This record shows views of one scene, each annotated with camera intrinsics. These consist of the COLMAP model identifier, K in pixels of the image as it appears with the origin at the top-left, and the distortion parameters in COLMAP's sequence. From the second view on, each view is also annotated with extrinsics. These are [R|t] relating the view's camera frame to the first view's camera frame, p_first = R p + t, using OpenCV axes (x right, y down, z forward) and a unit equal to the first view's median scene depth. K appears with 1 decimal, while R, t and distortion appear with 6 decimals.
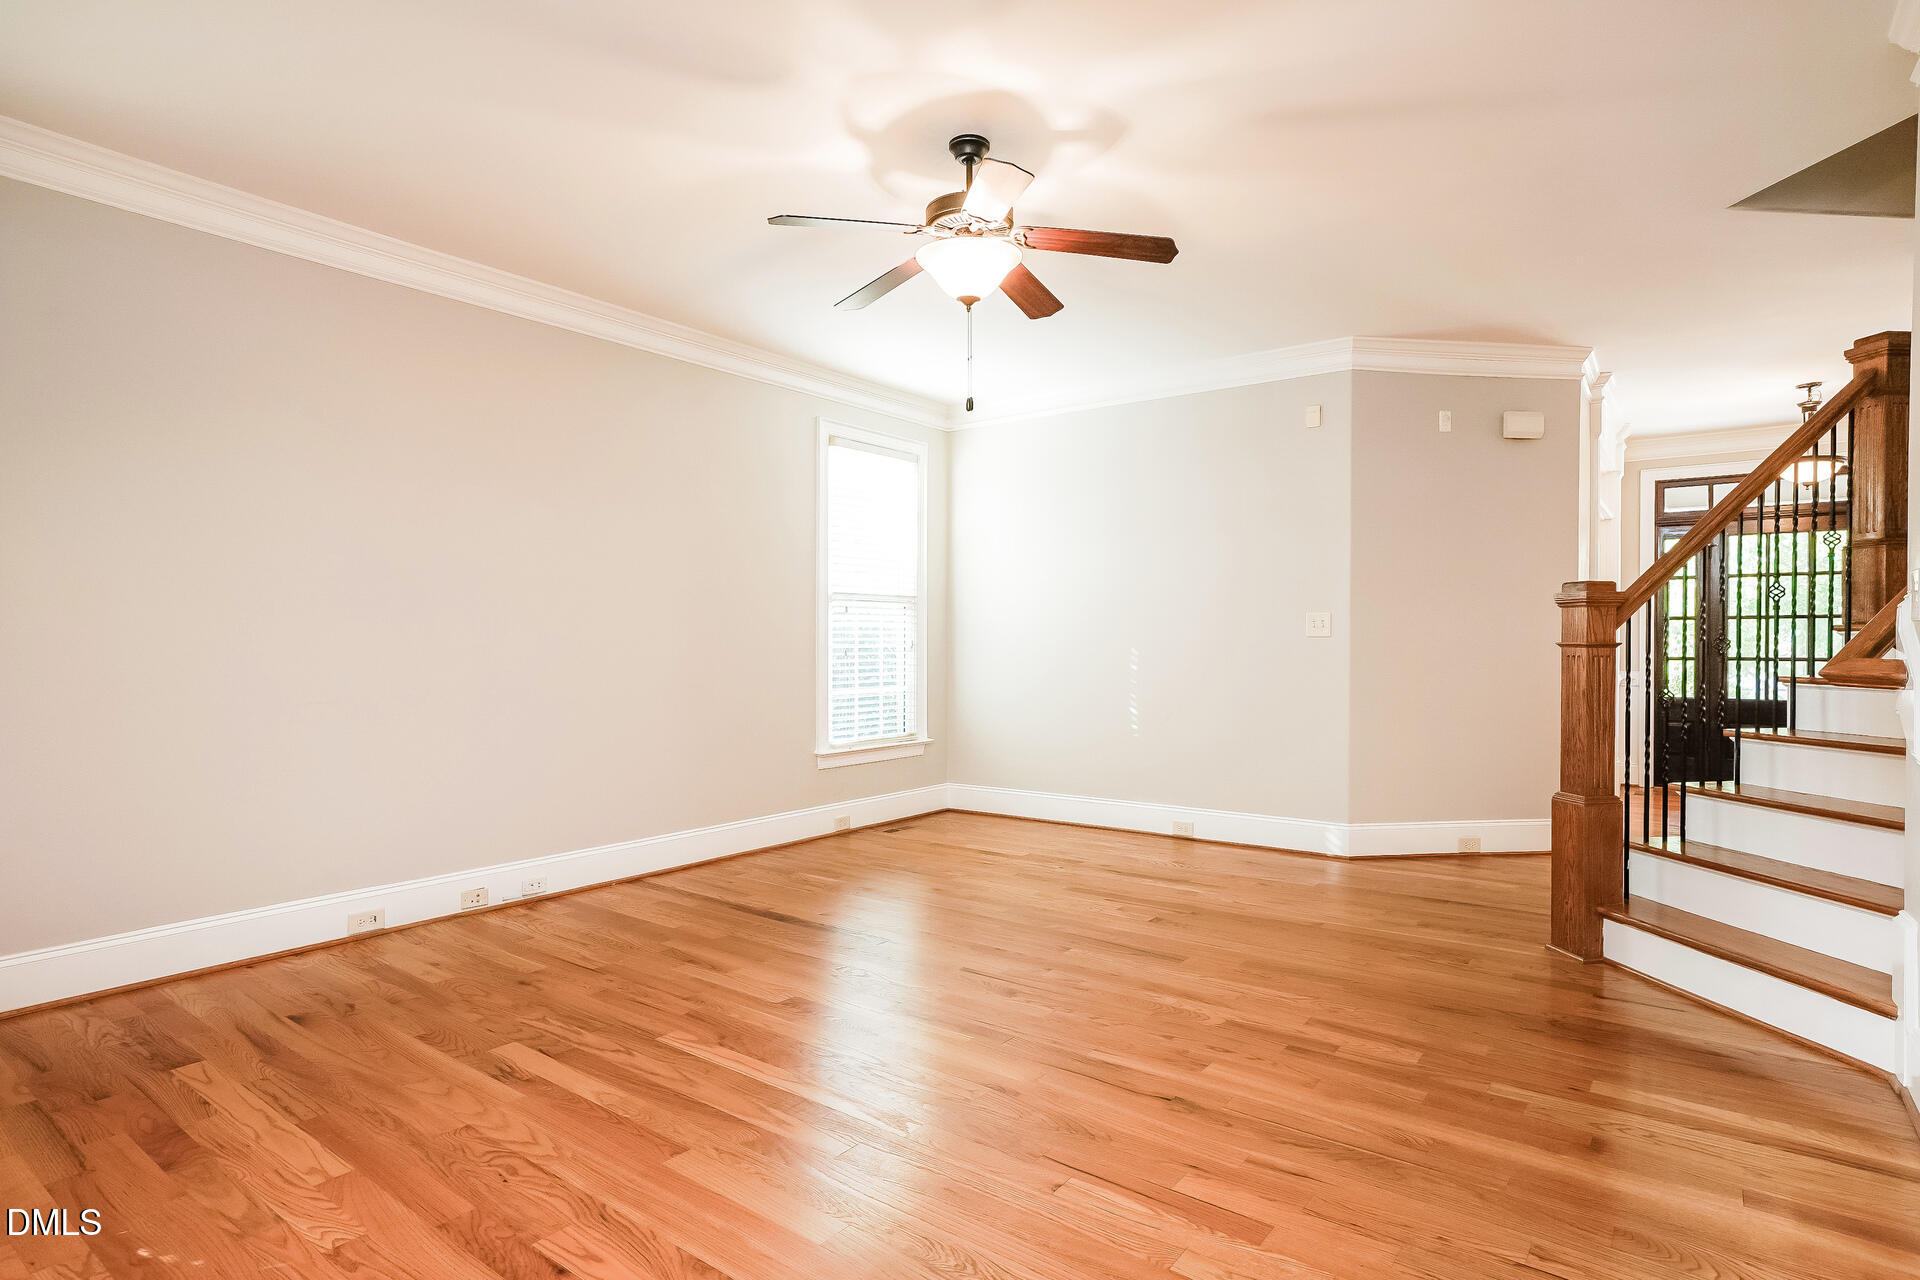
lens RADIAL K [[993.6, 0, 959.3], [0, 993.6, 649.4], [0, 0, 1]] dist [0.001311, 0.002212]
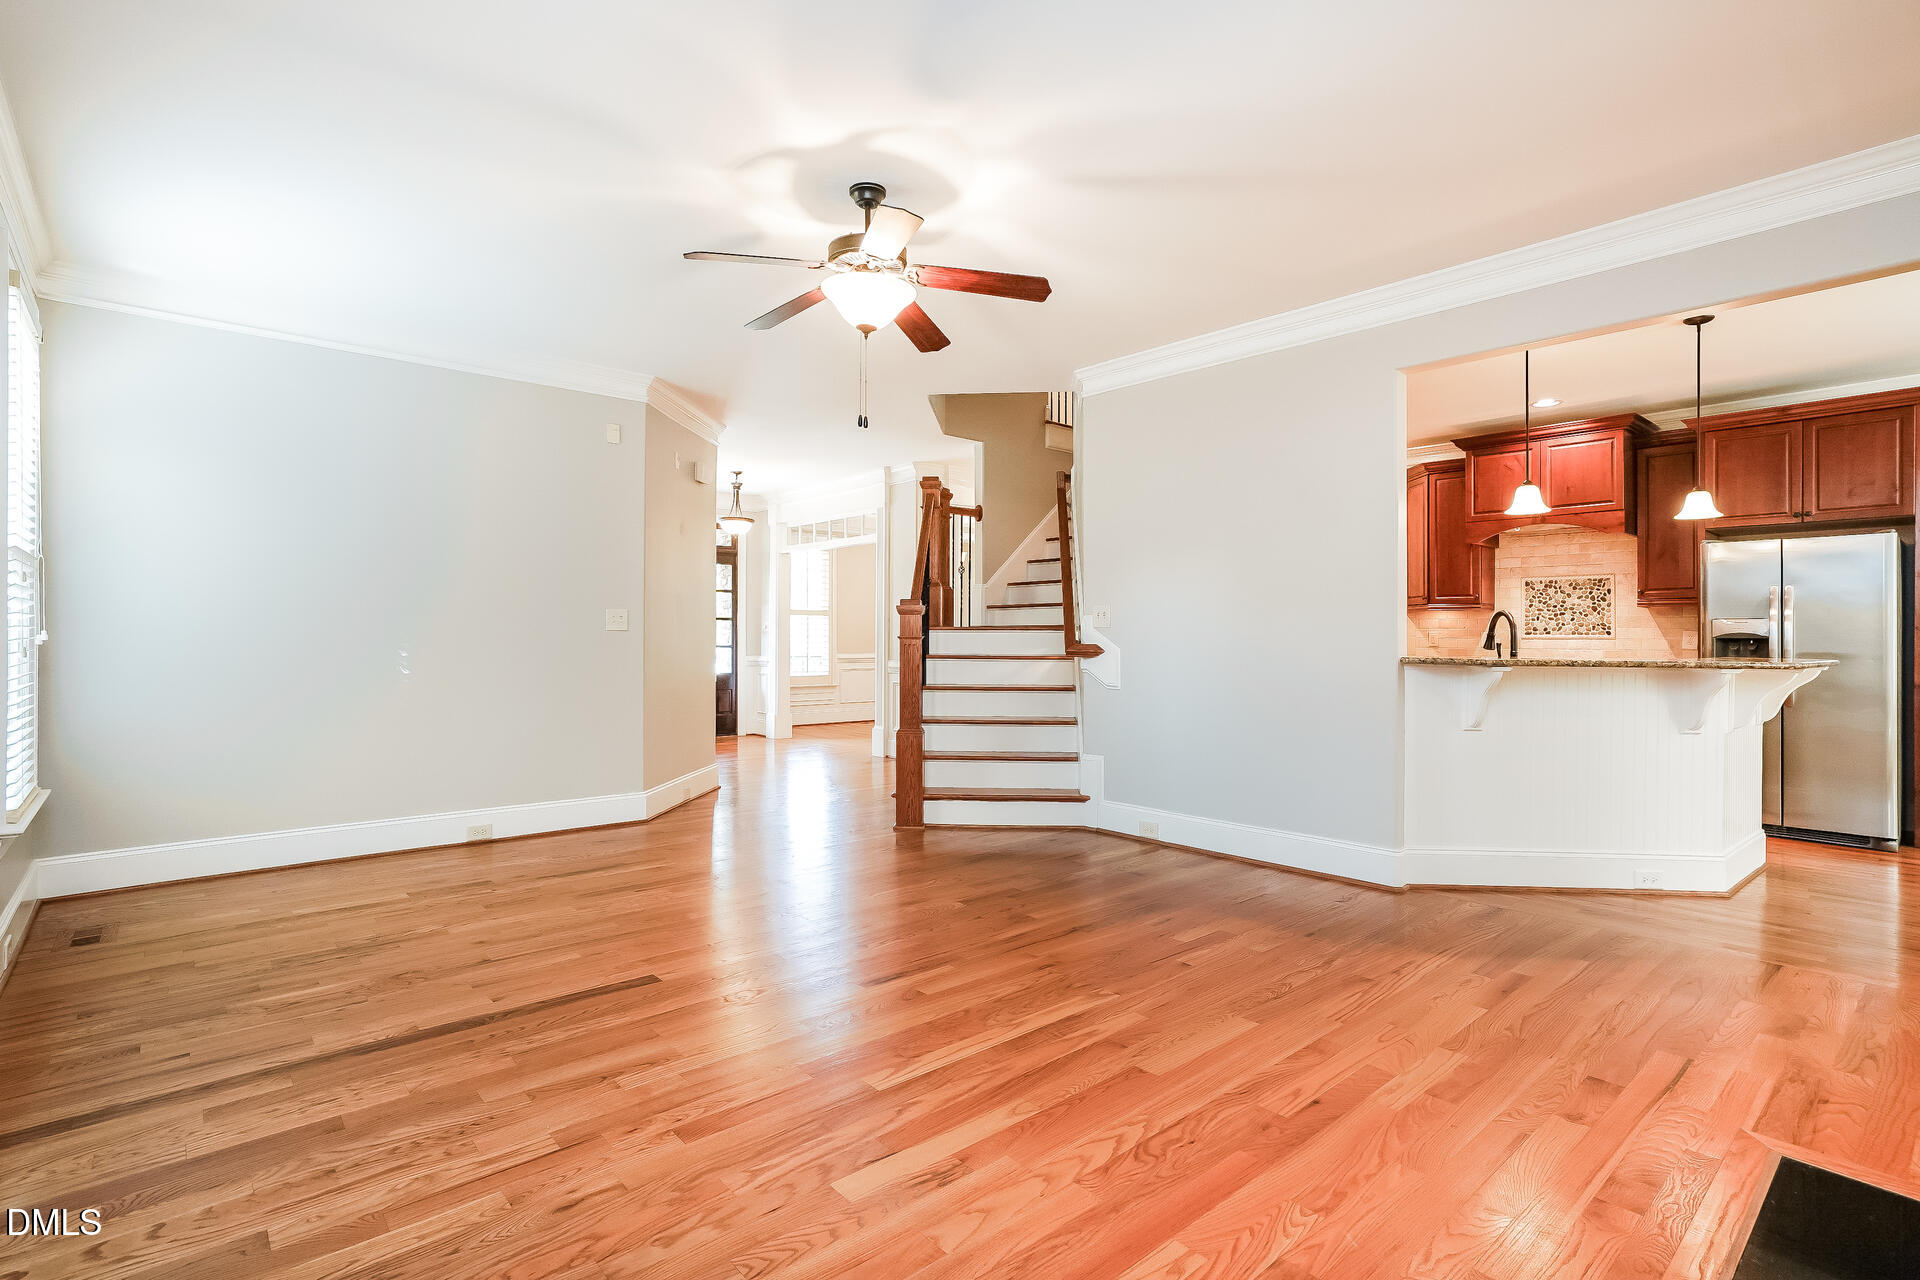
lens RADIAL K [[918.4, 0, 960.0], [0, 918.4, 640.0], [0, 0, 1]] dist [-0.042459, 0.028603]
pose [[0.208656, -0.003636, 0.977982, -0.965187], [0.001562, 0.999993, 0.003385, -0.007920], [-0.977988, 0.000822, 0.208660, 0.684862]]
